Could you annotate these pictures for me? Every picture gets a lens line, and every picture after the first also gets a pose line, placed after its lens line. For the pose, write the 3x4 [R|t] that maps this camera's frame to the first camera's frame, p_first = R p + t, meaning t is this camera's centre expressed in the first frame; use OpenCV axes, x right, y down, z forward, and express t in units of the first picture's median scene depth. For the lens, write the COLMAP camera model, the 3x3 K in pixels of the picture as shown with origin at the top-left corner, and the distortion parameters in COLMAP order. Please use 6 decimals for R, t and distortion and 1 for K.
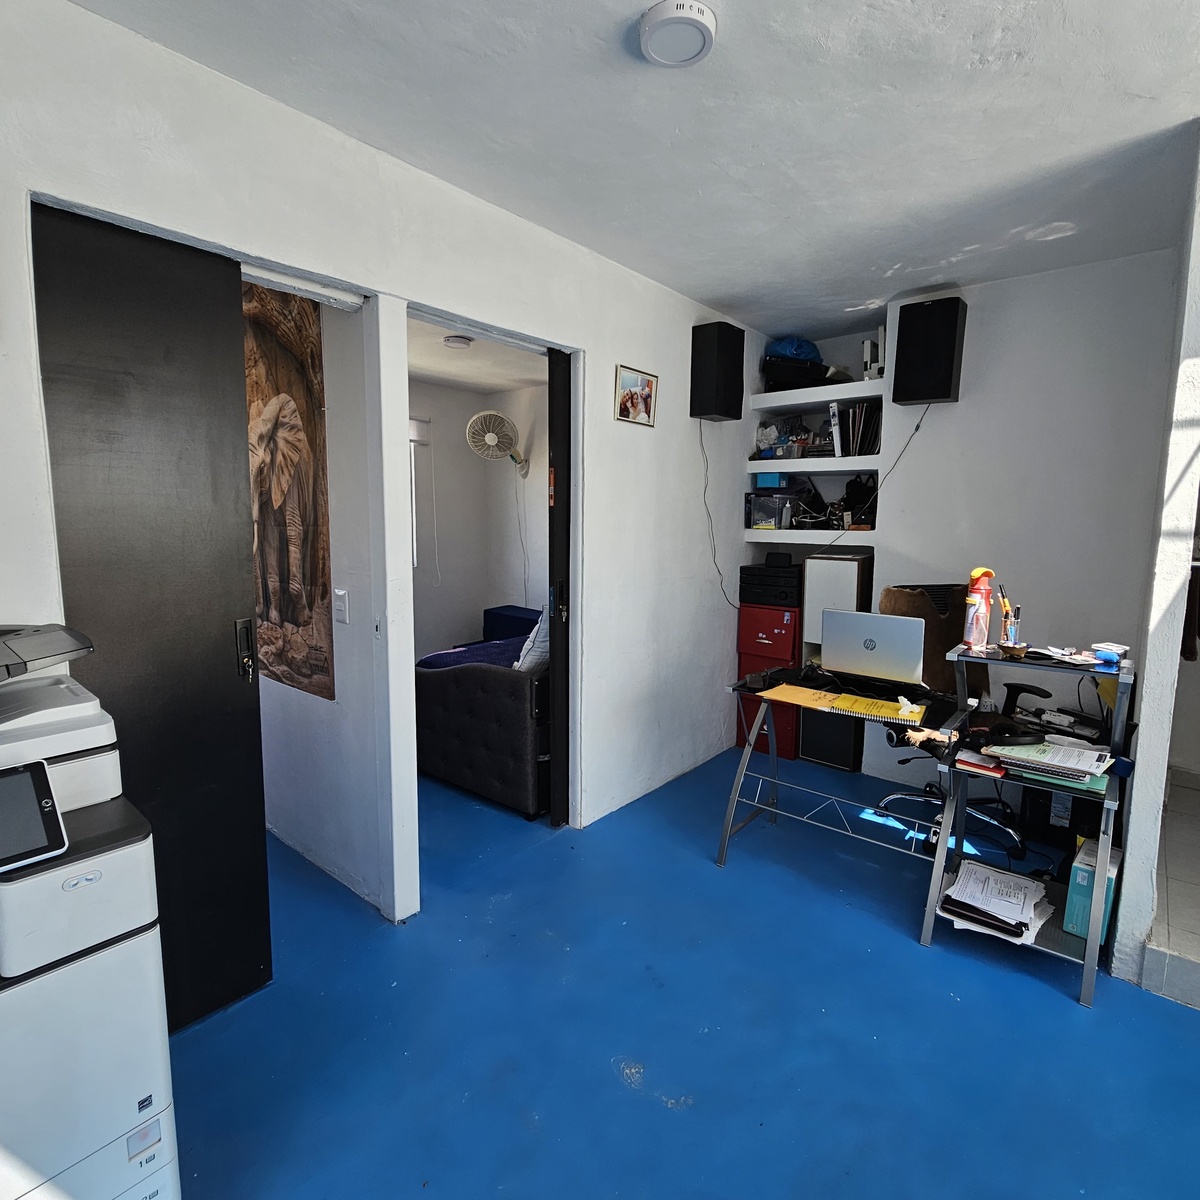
lens RADIAL K [[659.7, 0, 601.8], [0, 659.7, 594.9], [0, 0, 1]] dist [0.000883, -0.002639]
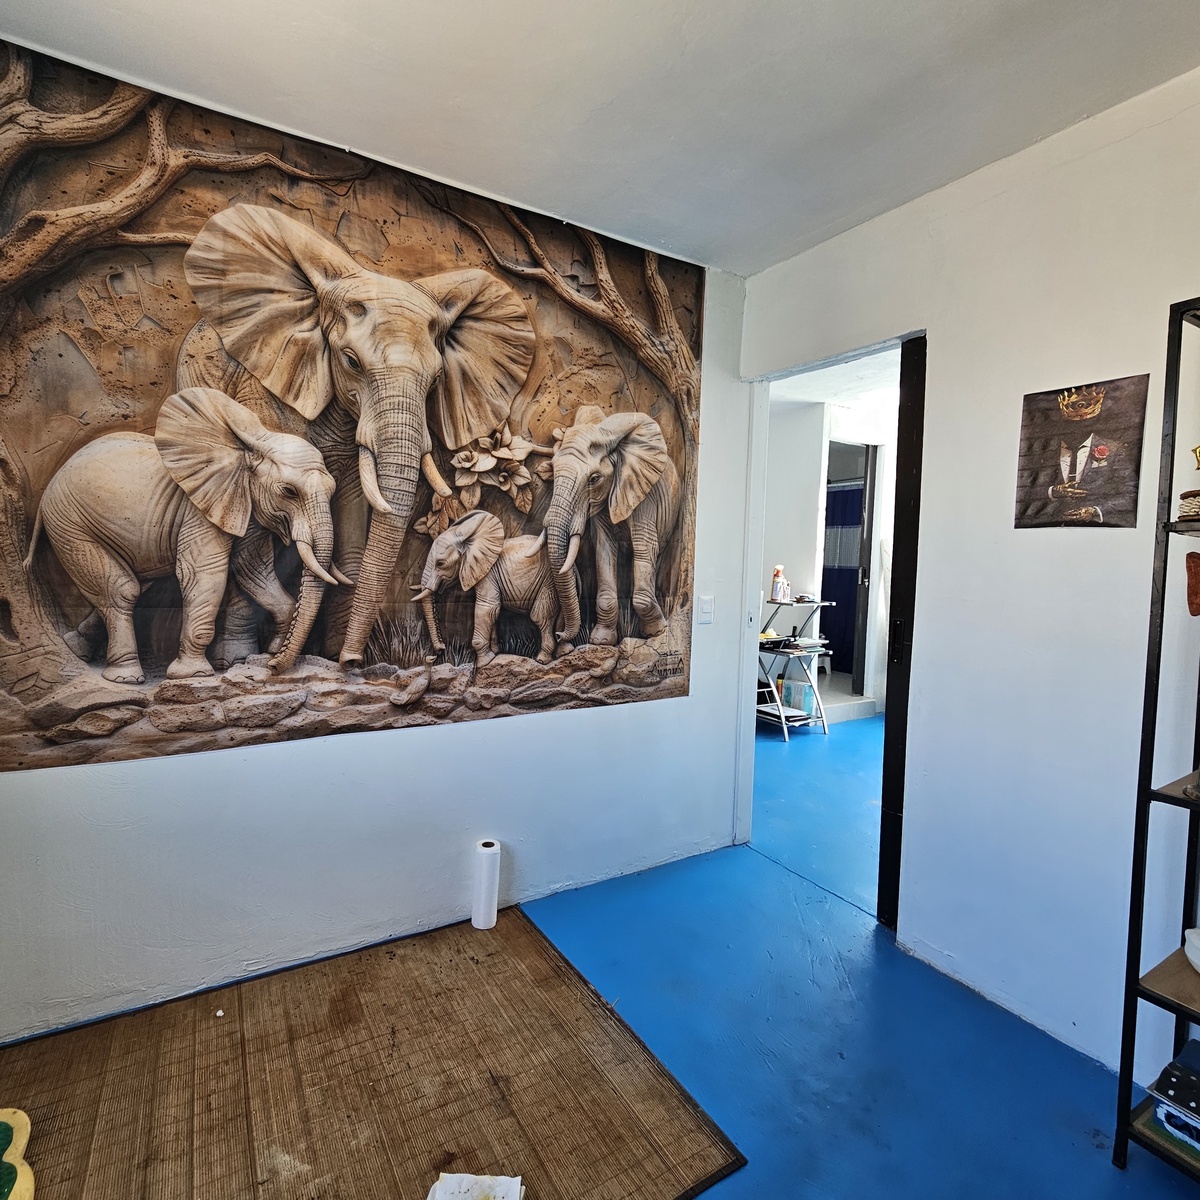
lens RADIAL K [[659.7, 0, 599.0], [0, 659.7, 592.5], [0, 0, 1]] dist [0.000883, -0.002639]
pose [[0.314543, -0.056638, 0.947552, -1.814403], [0.087098, 0.995729, 0.030605, -0.076586], [-0.945239, 0.072904, 0.318132, 0.916324]]
